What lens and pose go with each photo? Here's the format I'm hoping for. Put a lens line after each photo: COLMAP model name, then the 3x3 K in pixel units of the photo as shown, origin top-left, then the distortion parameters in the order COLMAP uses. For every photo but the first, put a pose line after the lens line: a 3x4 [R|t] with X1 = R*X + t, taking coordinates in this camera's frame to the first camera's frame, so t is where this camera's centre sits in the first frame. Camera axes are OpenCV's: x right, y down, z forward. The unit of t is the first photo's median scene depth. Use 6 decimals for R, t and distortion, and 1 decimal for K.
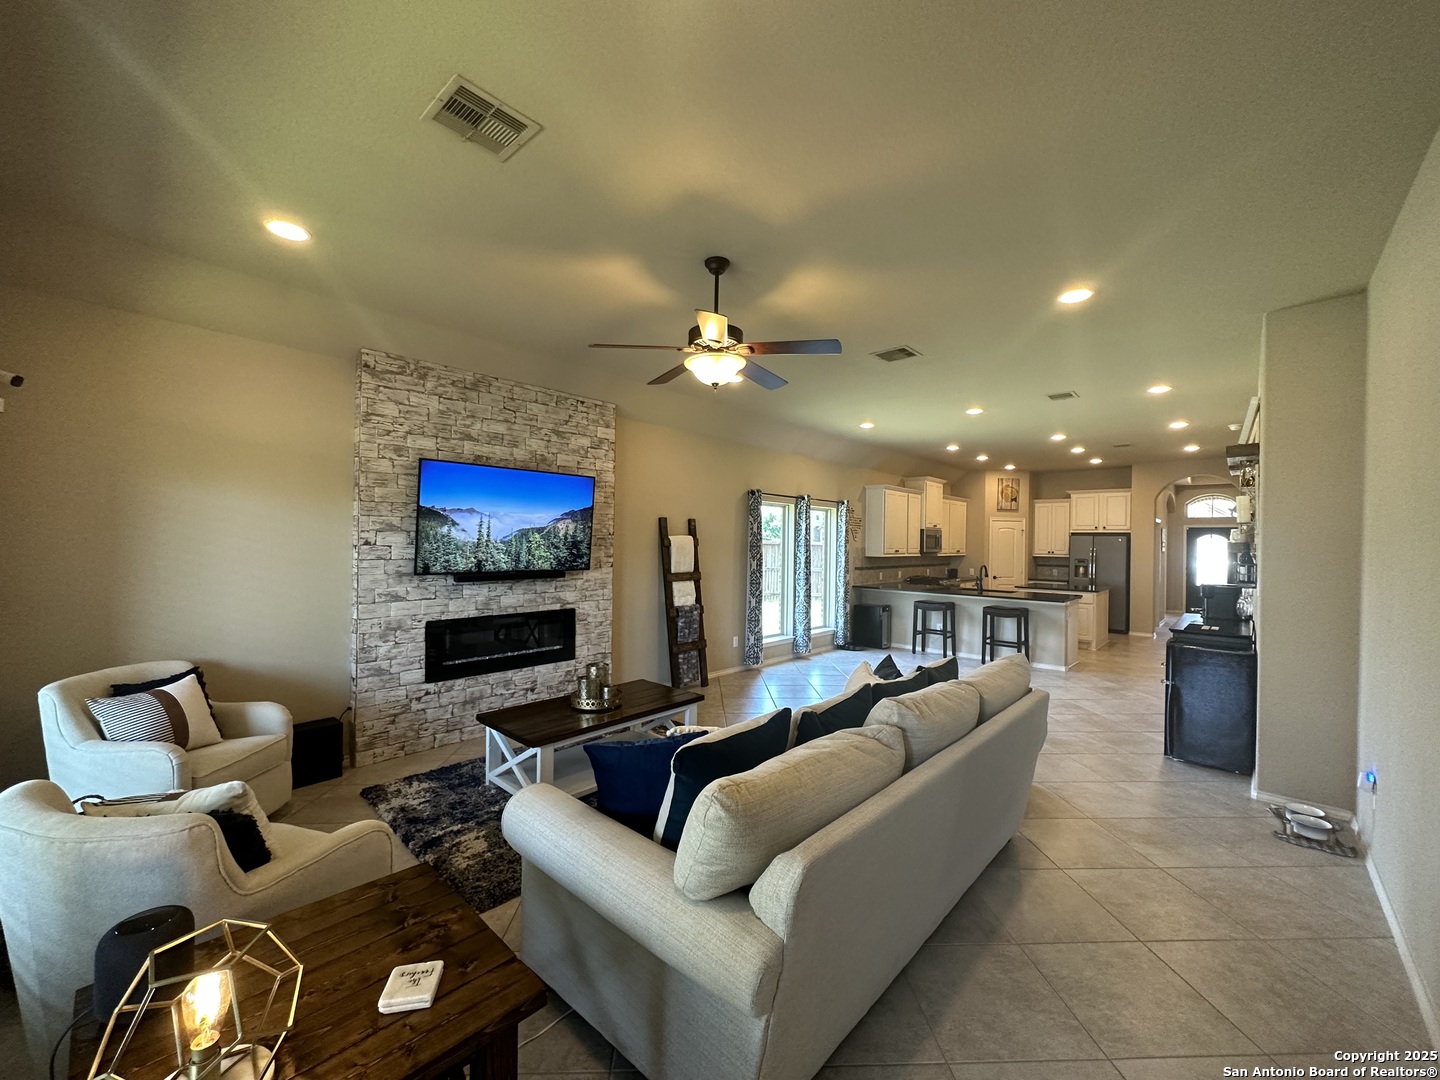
lens RADIAL K [[570.3, 0, 711.3], [0, 570.3, 545.1], [0, 0, 1]] dist [0.001421, 0.000129]
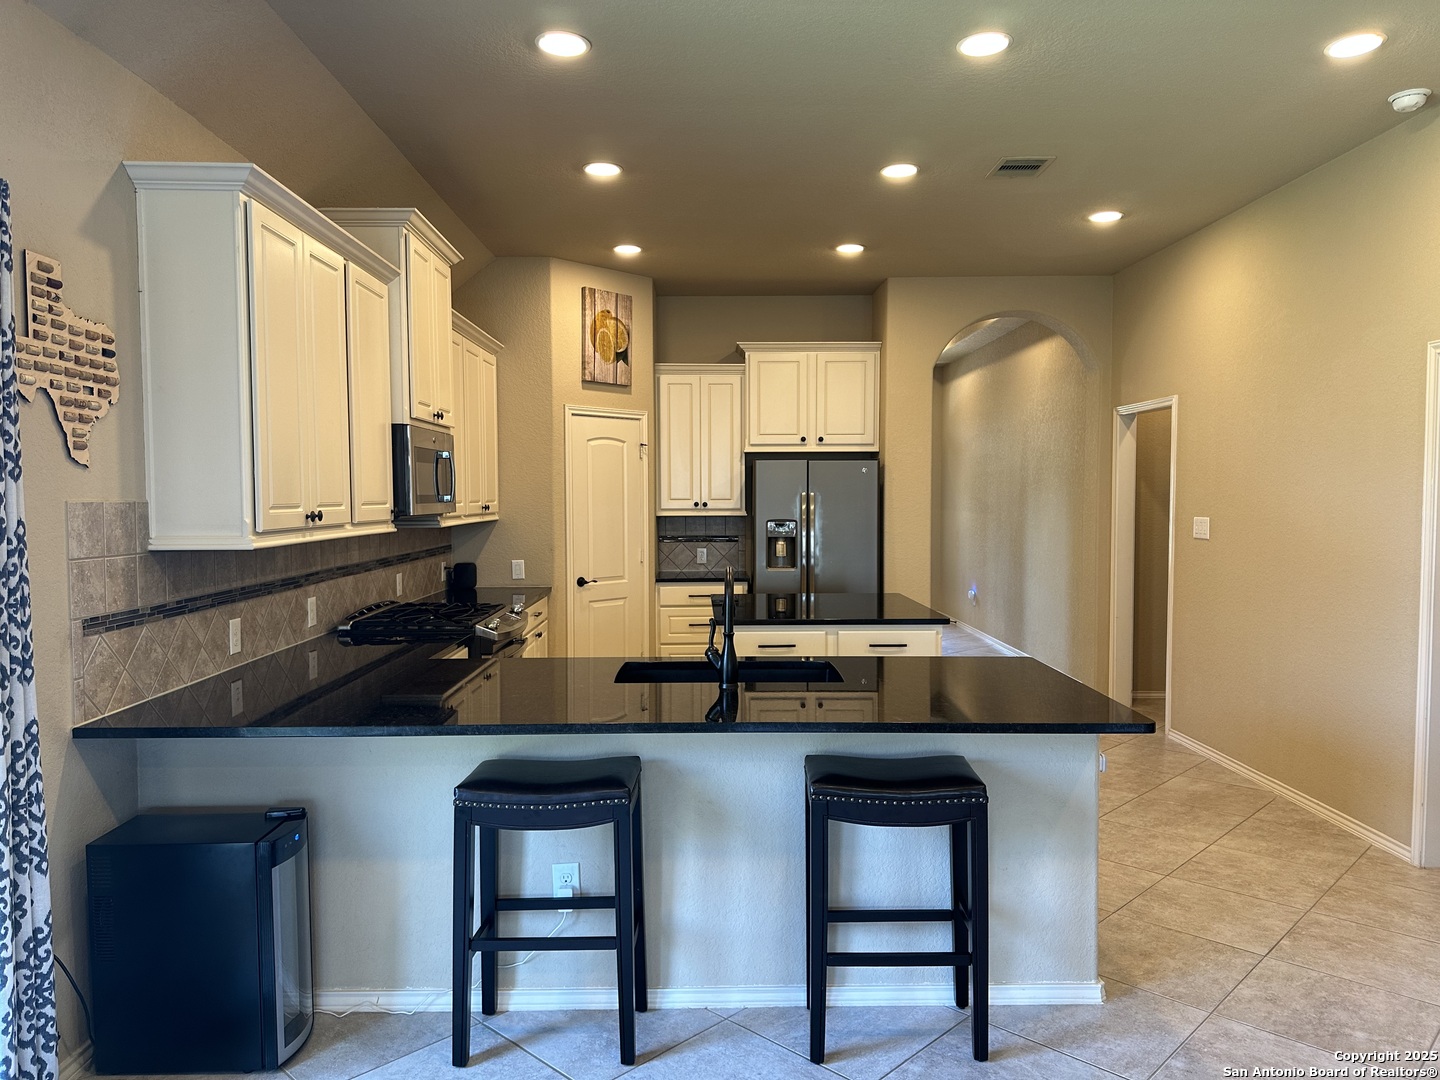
lens RADIAL K [[994.7, 0, 720.0], [0, 994.7, 540.0], [0, 0, 1]] dist [0.003000, -0.000138]
pose [[0.717392, -0.050385, 0.694845, 0.156234], [0.021107, 0.998495, 0.050612, 0.003357], [-0.696350, -0.021643, 0.717376, 0.560095]]
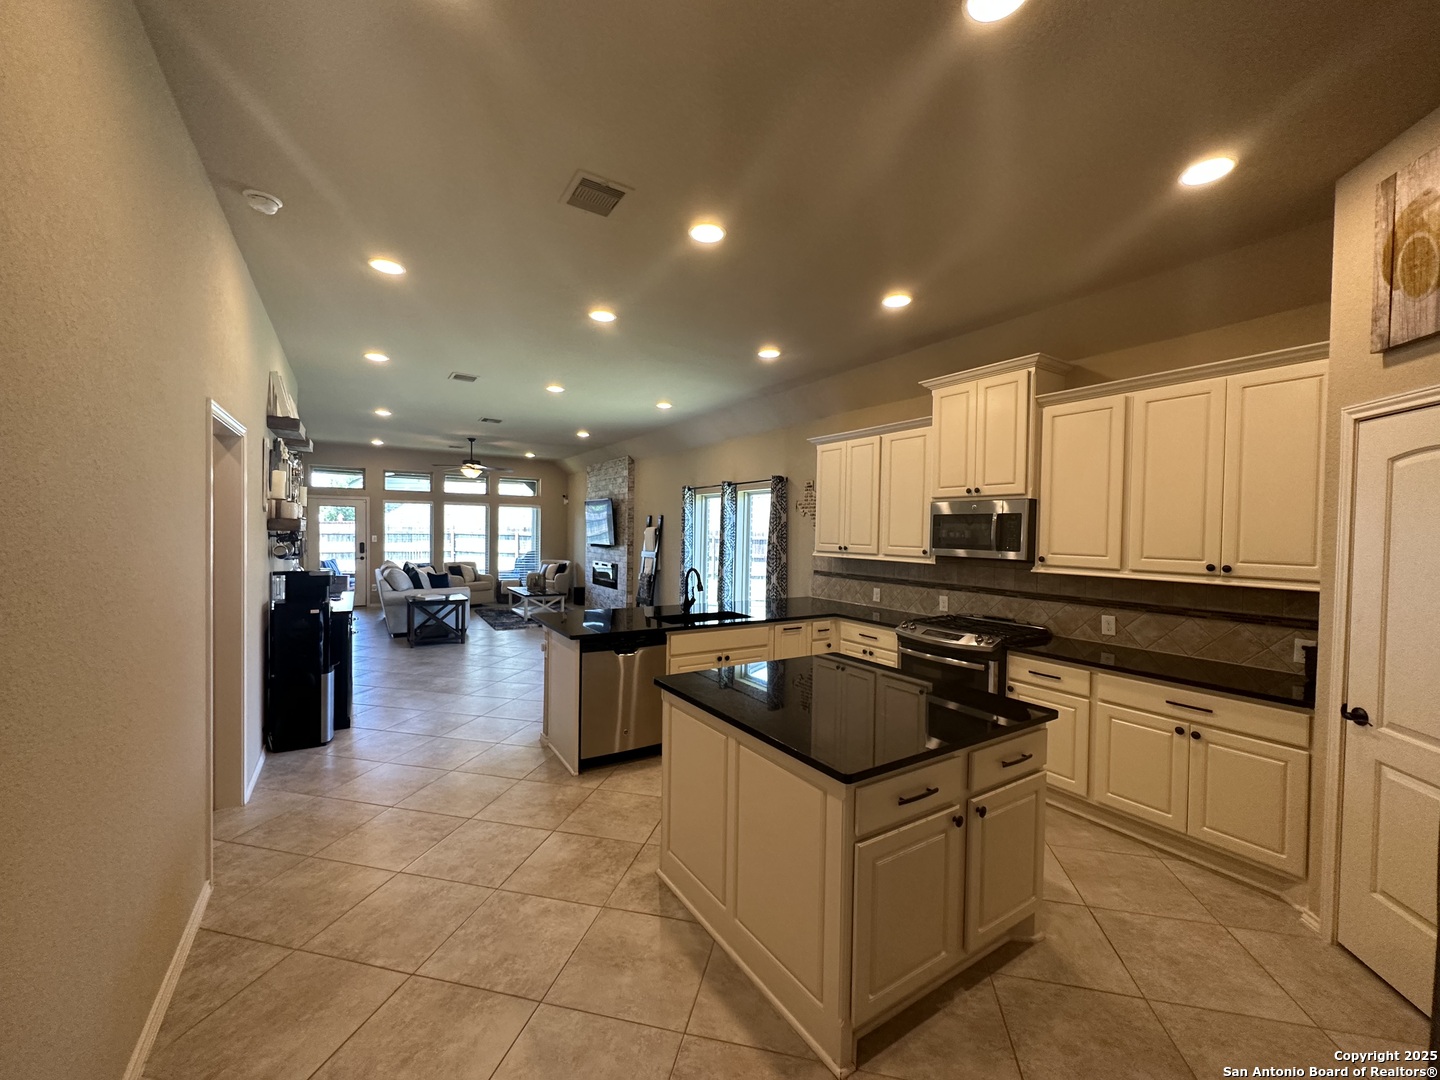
lens RADIAL K [[570.3, 0, 711.3], [0, 570.3, 545.1], [0, 0, 1]] dist [0.001421, 0.000129]
pose [[-0.253107, 0.005046, -0.967425, 0.801716], [-0.031580, 0.999410, 0.013475, 0.003963], [0.966923, 0.033962, -0.252799, 0.908501]]
